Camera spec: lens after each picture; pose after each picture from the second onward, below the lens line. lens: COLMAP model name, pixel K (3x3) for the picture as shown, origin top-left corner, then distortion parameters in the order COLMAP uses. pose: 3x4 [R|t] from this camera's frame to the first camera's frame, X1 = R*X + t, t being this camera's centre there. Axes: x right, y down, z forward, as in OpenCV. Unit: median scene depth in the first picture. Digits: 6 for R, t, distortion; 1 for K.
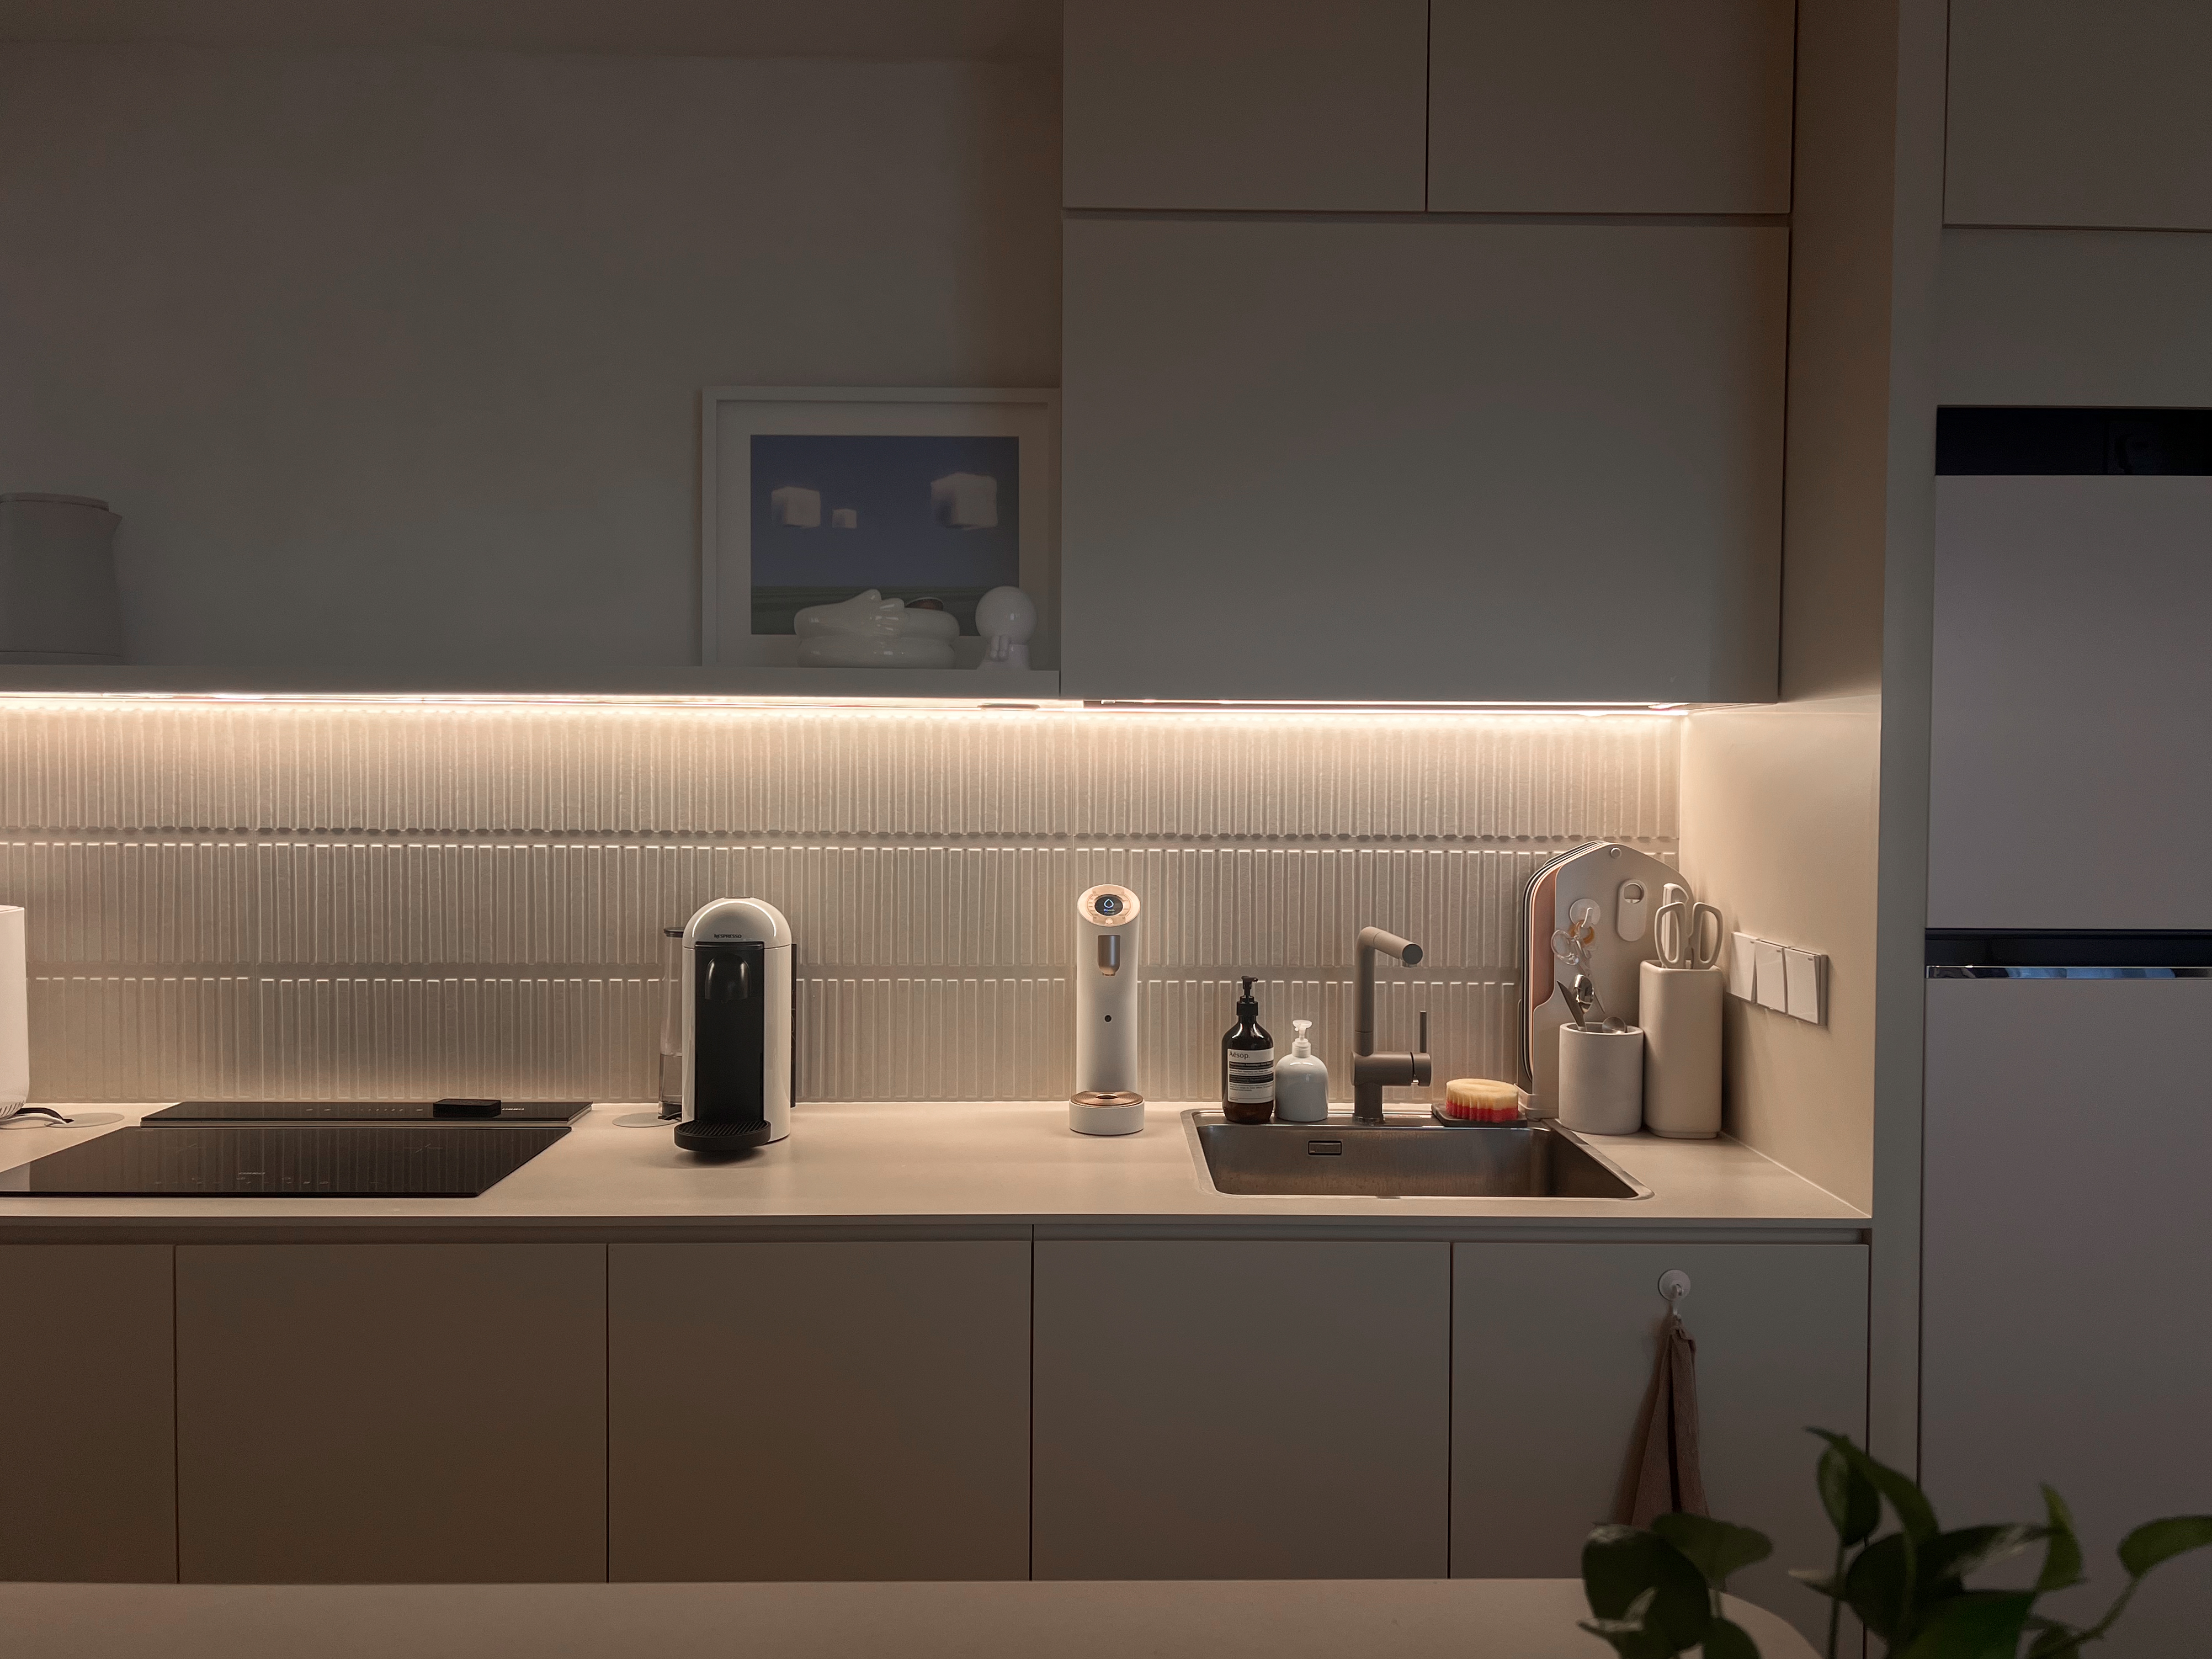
lens RADIAL K [[1588.9, 0, 1104.4], [0, 1588.9, 798.1], [0, 0, 1]] dist [-0.001087, -0.003734]
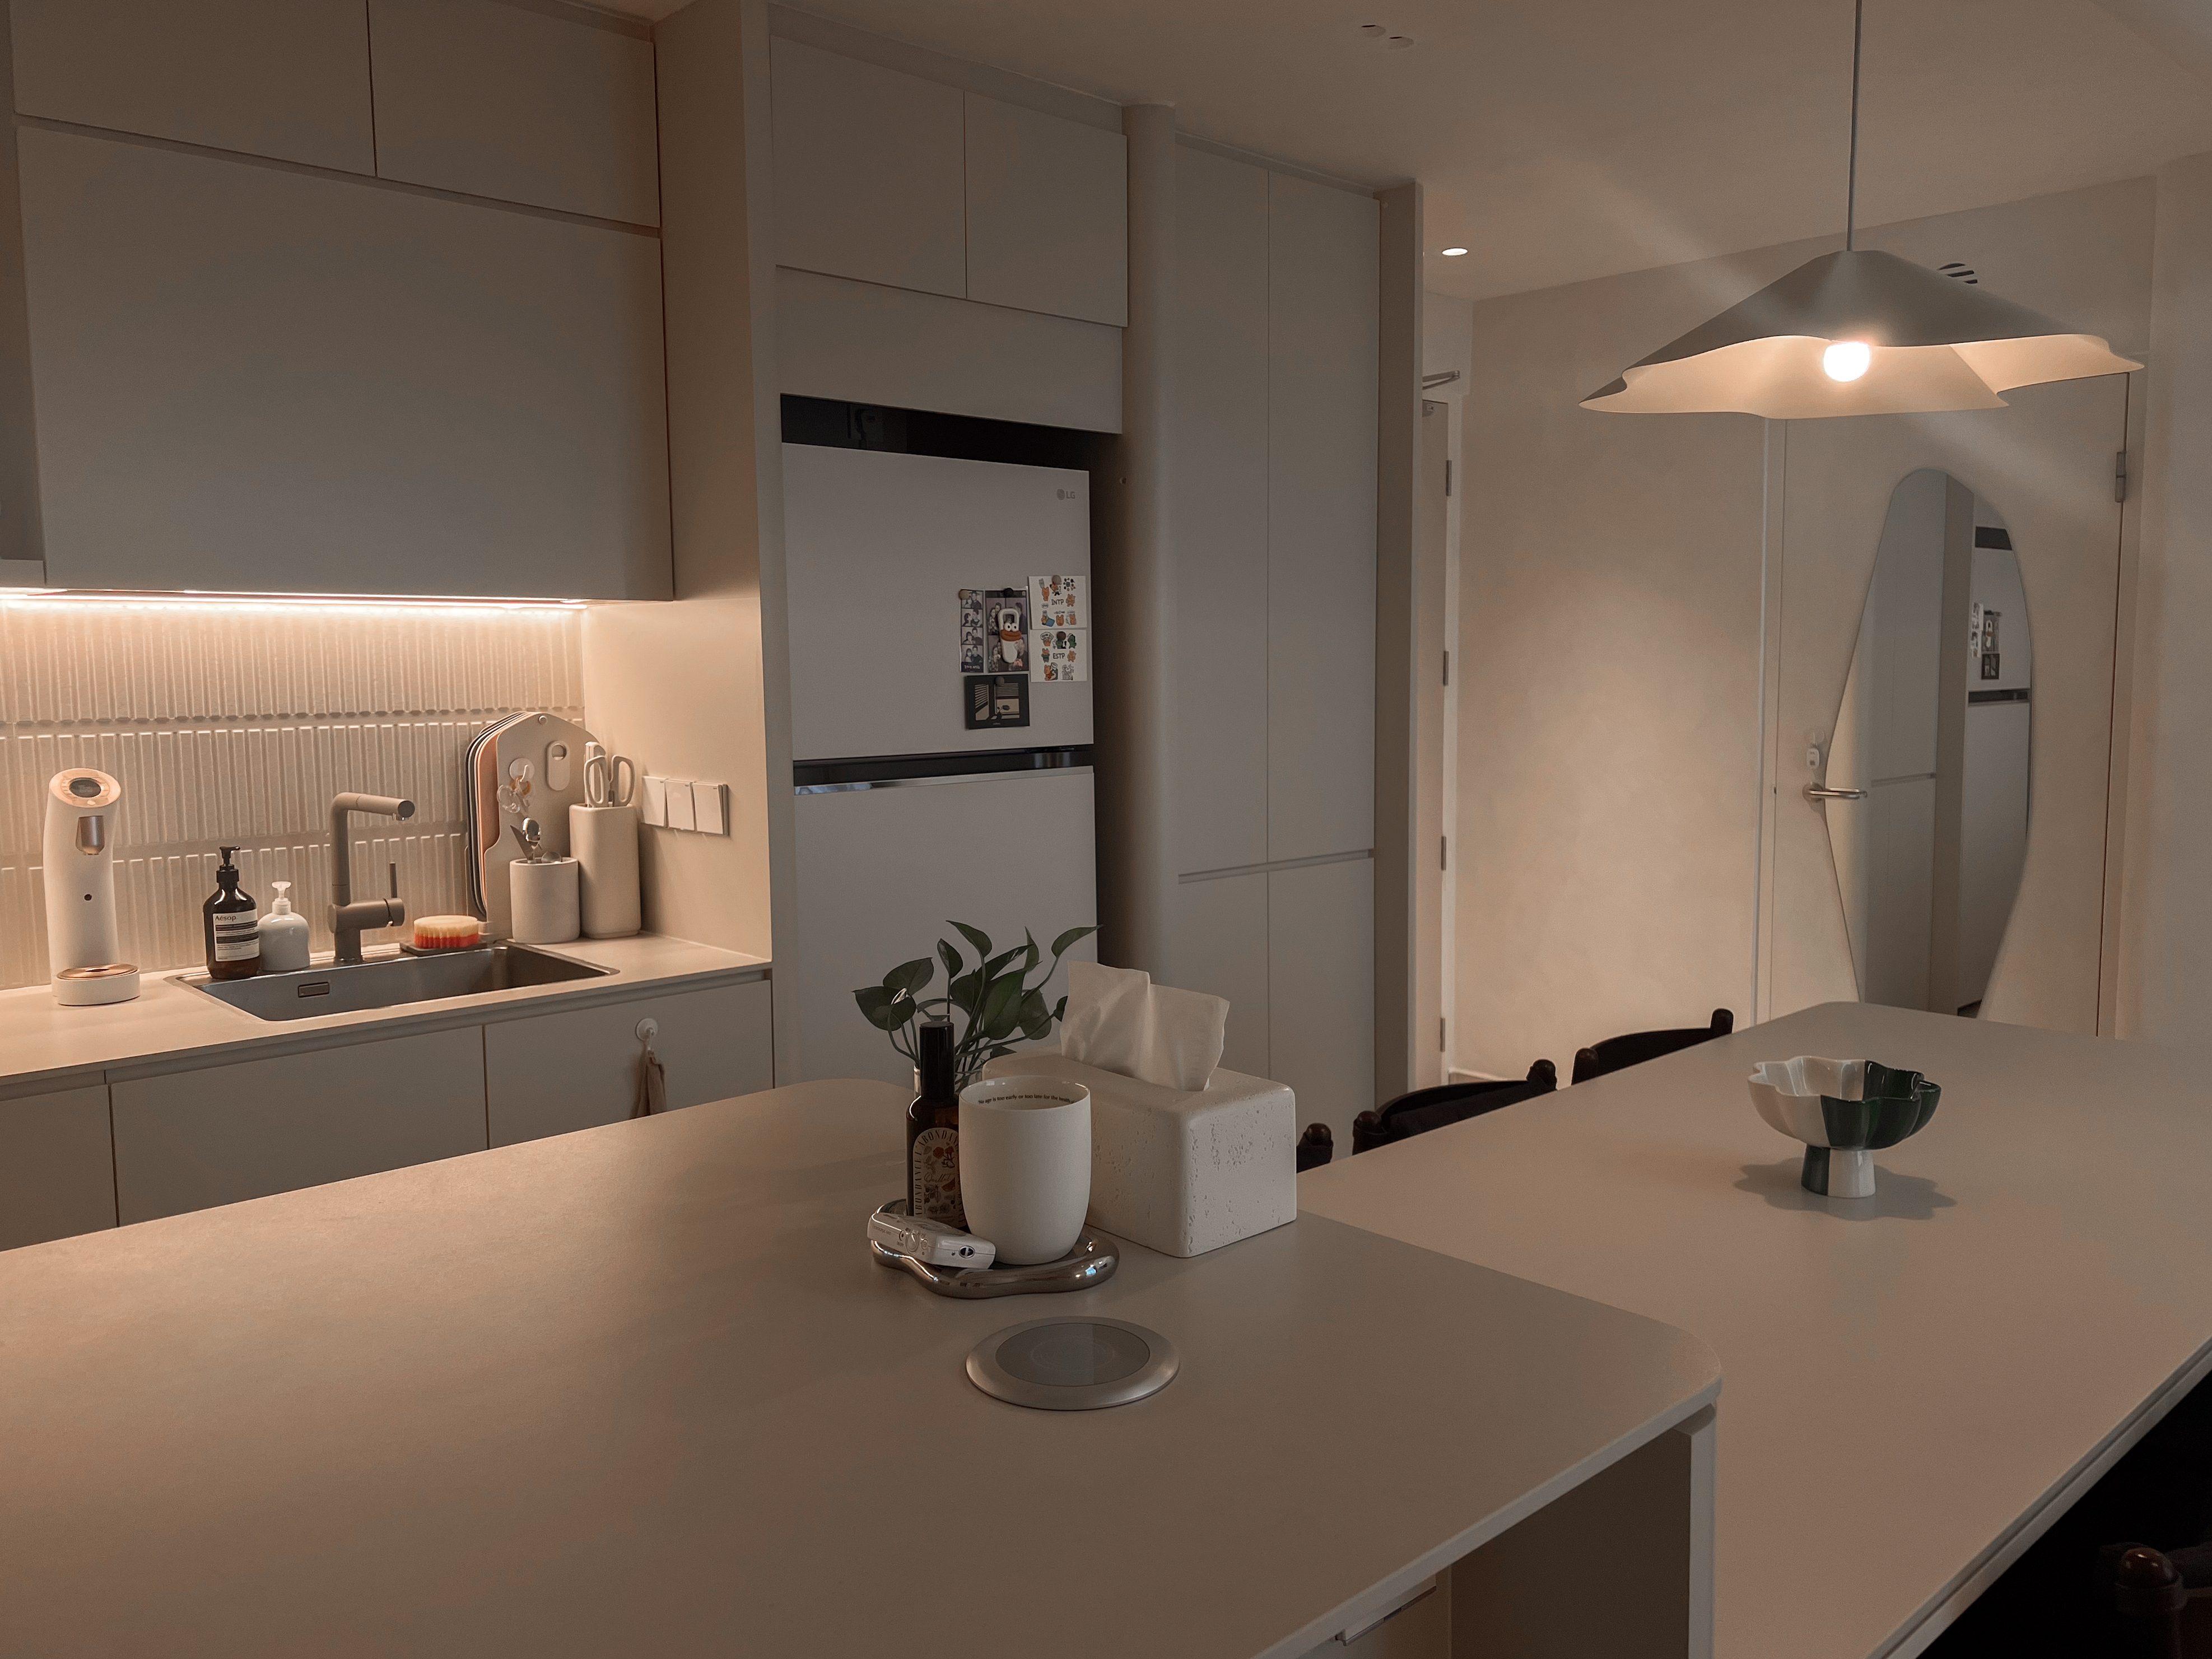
lens RADIAL K [[1588.9, 0, 1104.4], [0, 1588.9, 798.1], [0, 0, 1]] dist [-0.001087, -0.003734]
pose [[0.718153, -0.071611, 0.692191, -0.226505], [0.020046, 0.996407, 0.082286, 0.001999], [-0.695597, -0.045219, 0.717008, -0.193626]]
